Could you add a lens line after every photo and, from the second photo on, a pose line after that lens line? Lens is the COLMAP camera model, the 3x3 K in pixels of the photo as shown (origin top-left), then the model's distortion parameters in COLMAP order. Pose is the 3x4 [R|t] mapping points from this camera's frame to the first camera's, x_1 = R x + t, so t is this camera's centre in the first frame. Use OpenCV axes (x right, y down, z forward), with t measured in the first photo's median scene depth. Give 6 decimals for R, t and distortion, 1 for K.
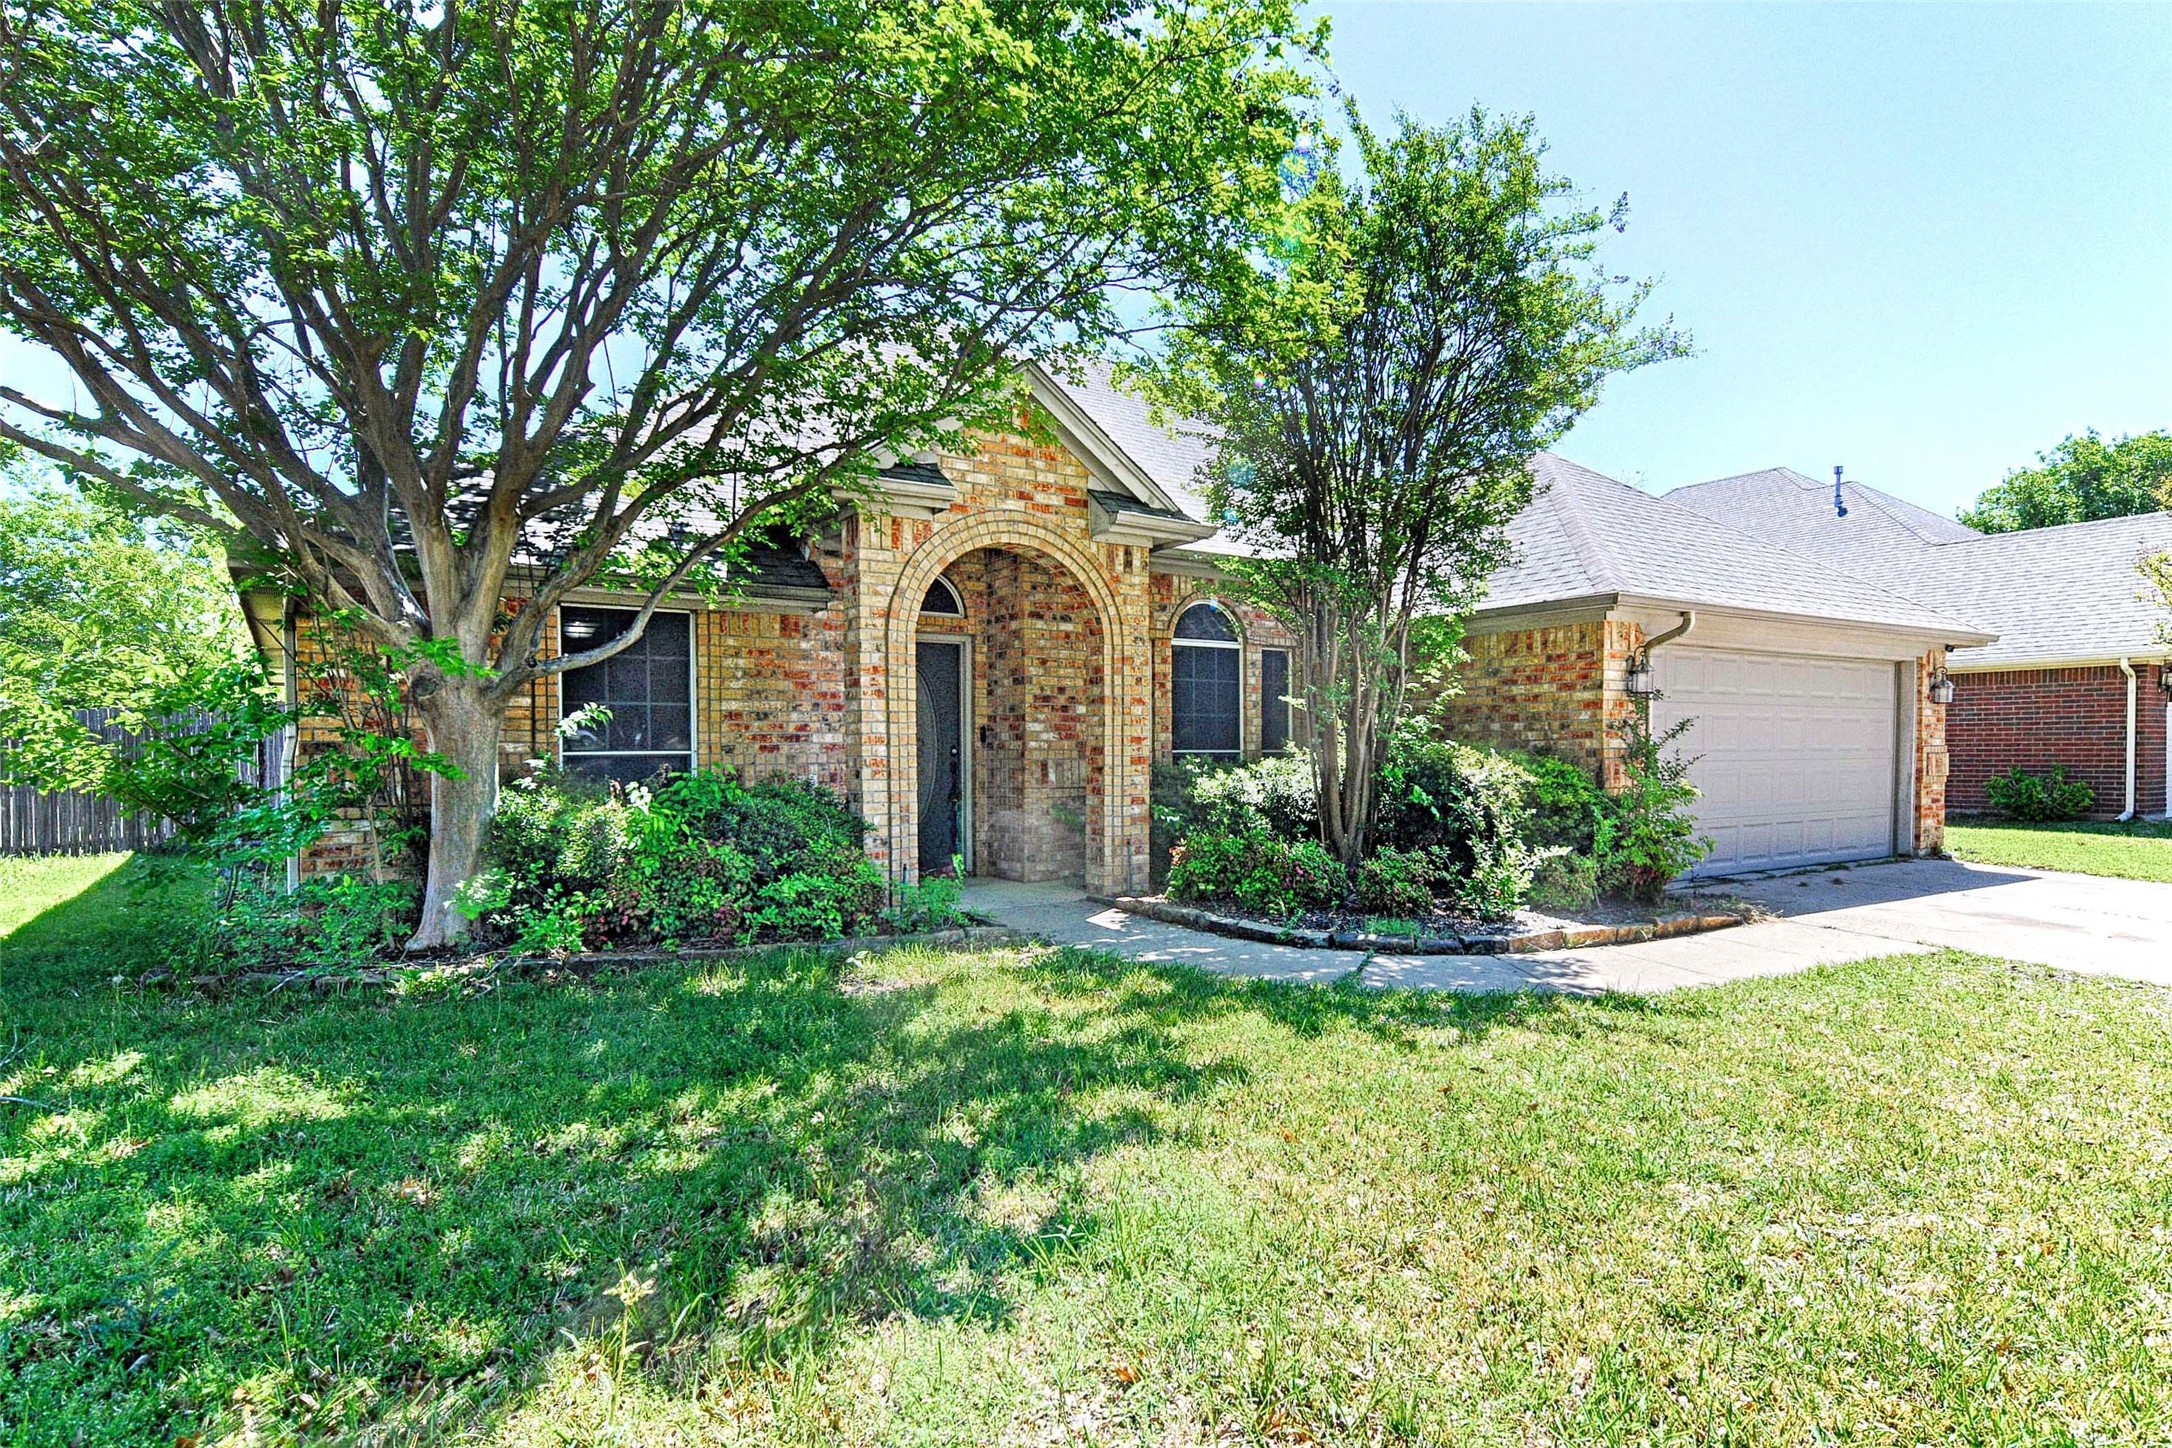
lens RADIAL K [[1056.0, 0, 1167.1], [0, 1056.0, 786.1], [0, 0, 1]] dist [0.011377, 0.000293]
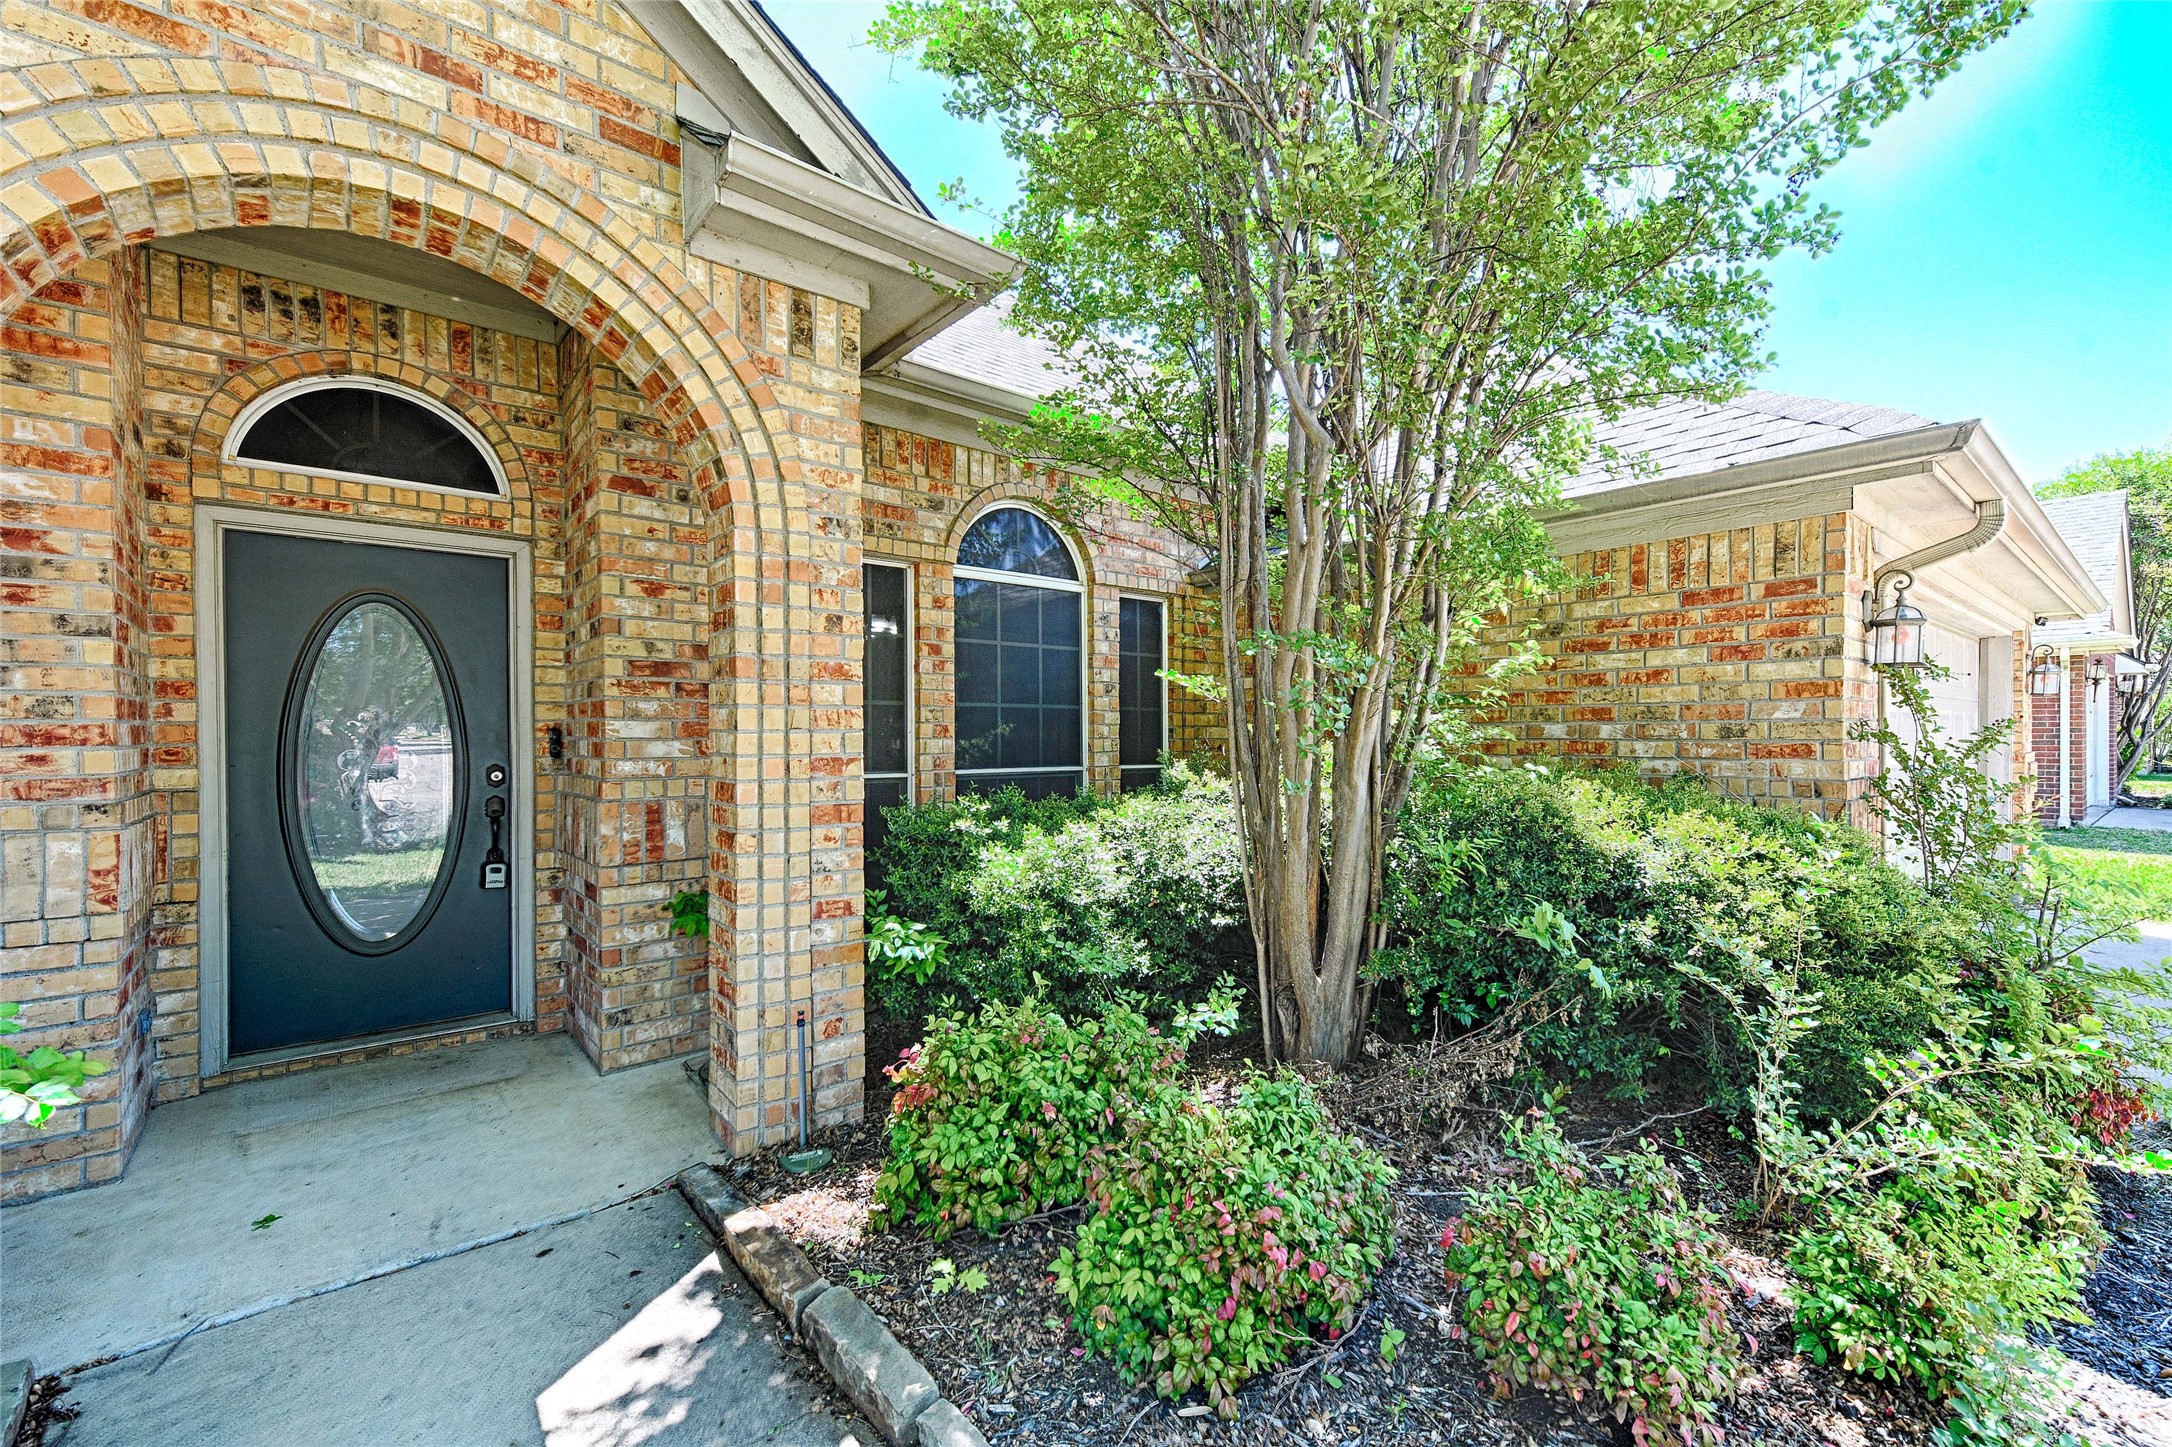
lens RADIAL K [[859.3, 0, 1136.9], [0, 859.3, 752.2], [0, 0, 1]] dist [-0.000548, -0.000196]
pose [[0.992513, -0.000607, 0.122141, 0.050232], [0.002287, 0.999905, -0.013616, -0.043417], [-0.122121, 0.013793, 0.992419, 0.644308]]
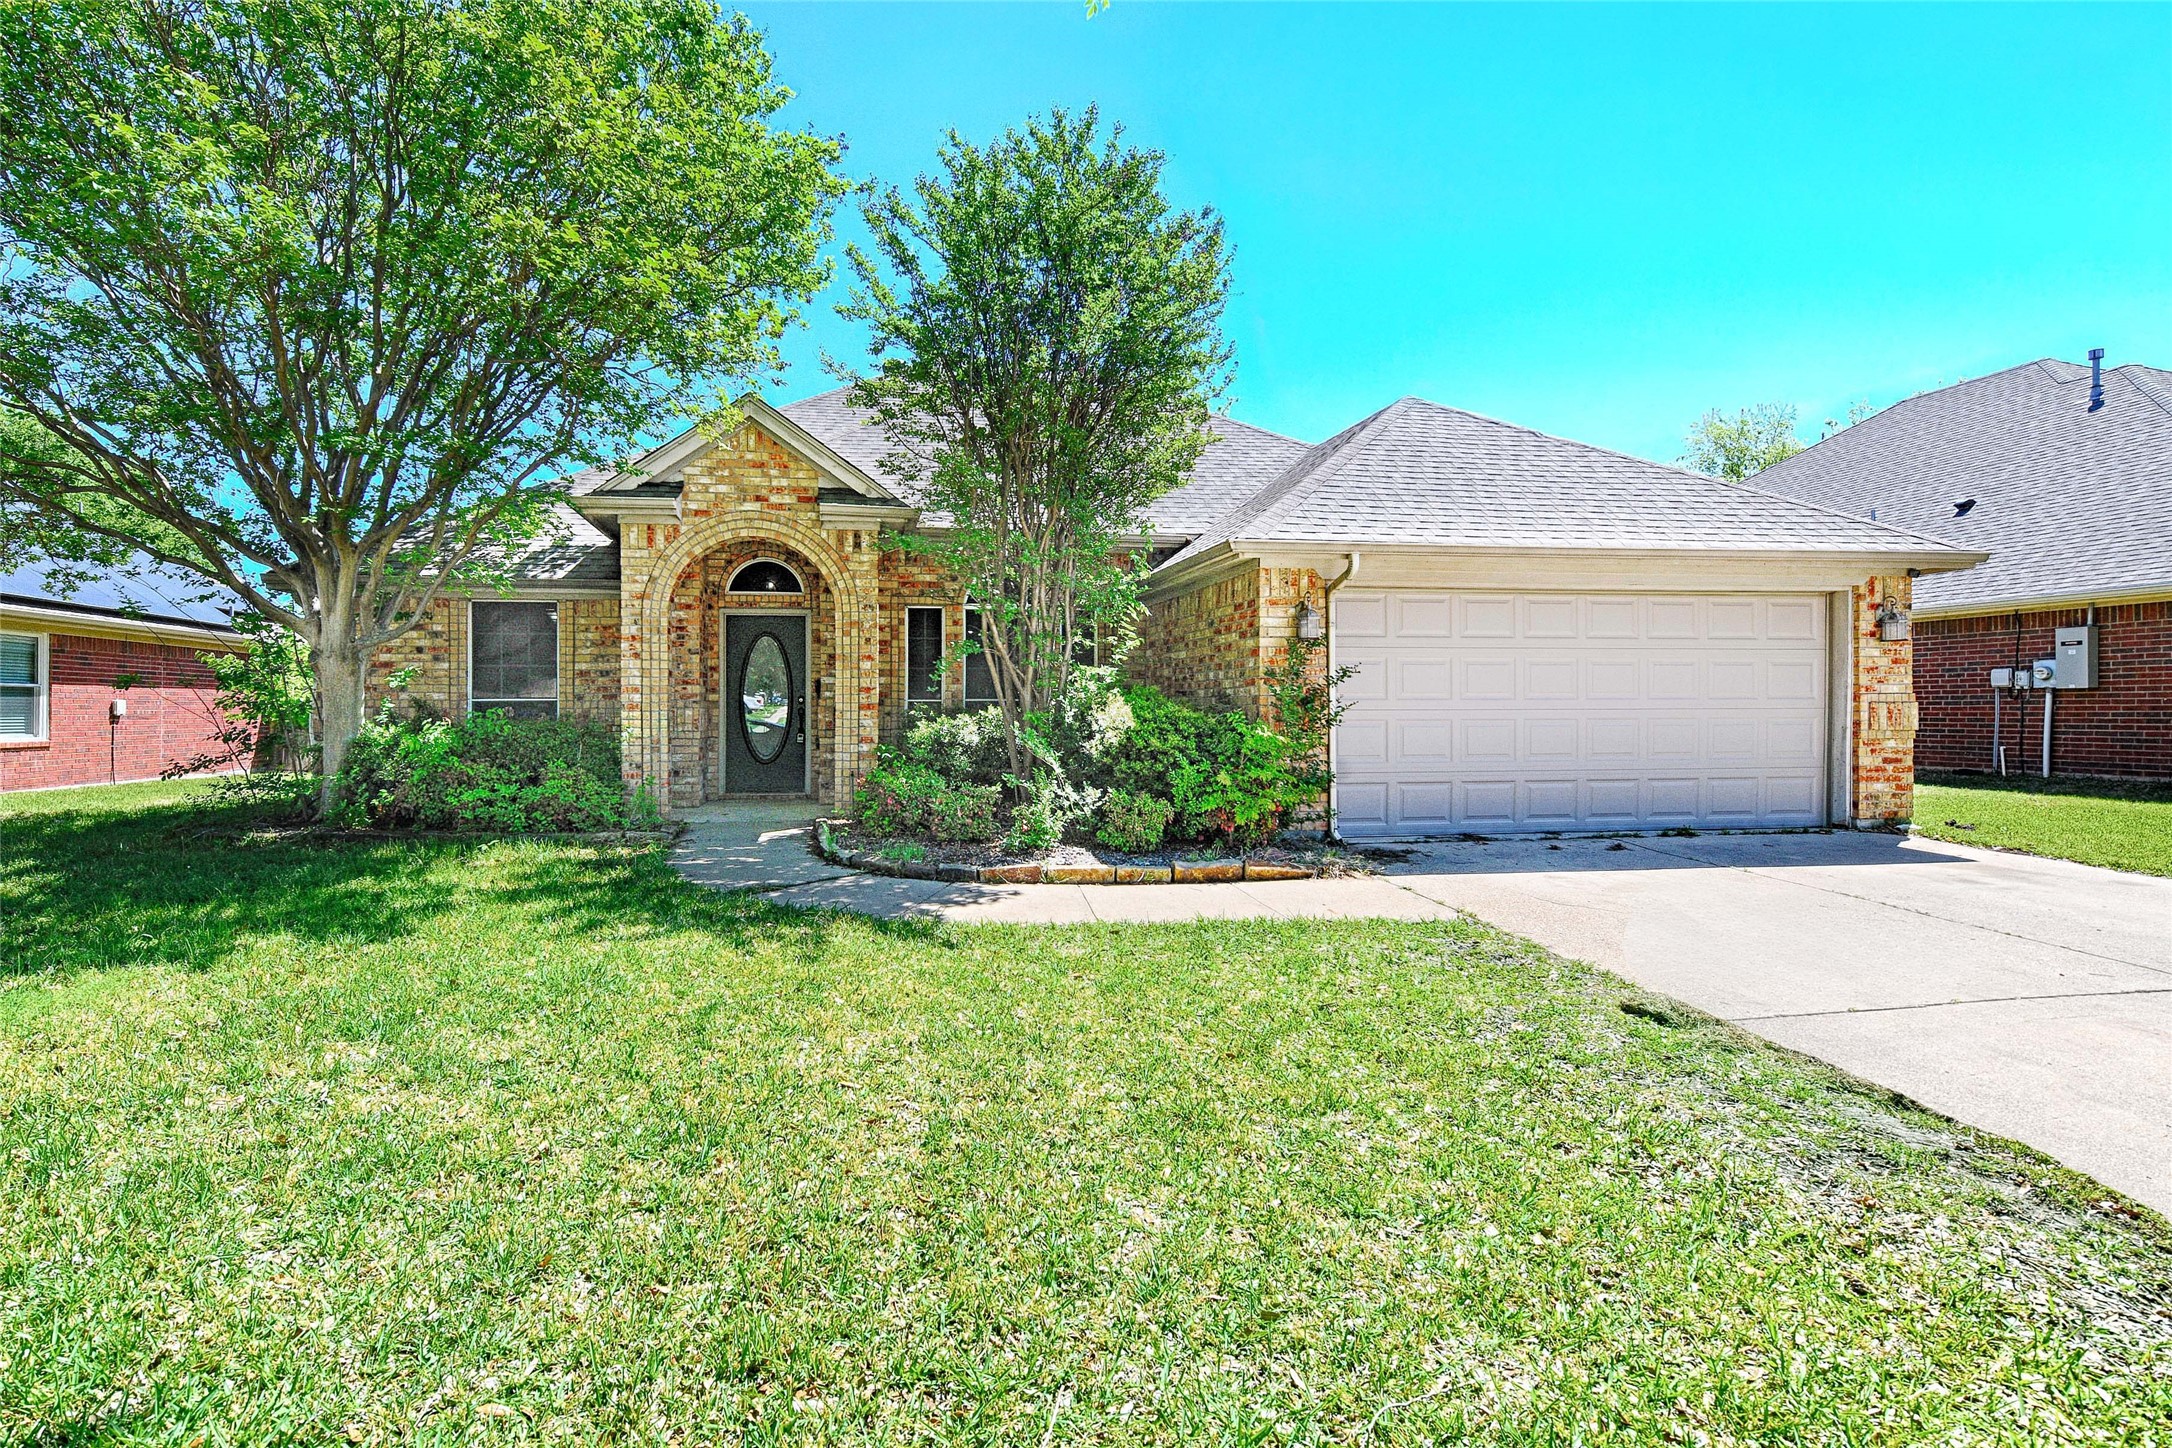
lens RADIAL K [[918.6, 0, 1034.6], [0, 918.6, 708.6], [0, 0, 1]] dist [0.012572, -0.001222]
pose [[0.913776, 0.002166, -0.406213, 0.570938], [-0.014736, 0.999504, -0.027820, 0.004313], [0.405951, 0.031407, 0.913355, 0.118695]]
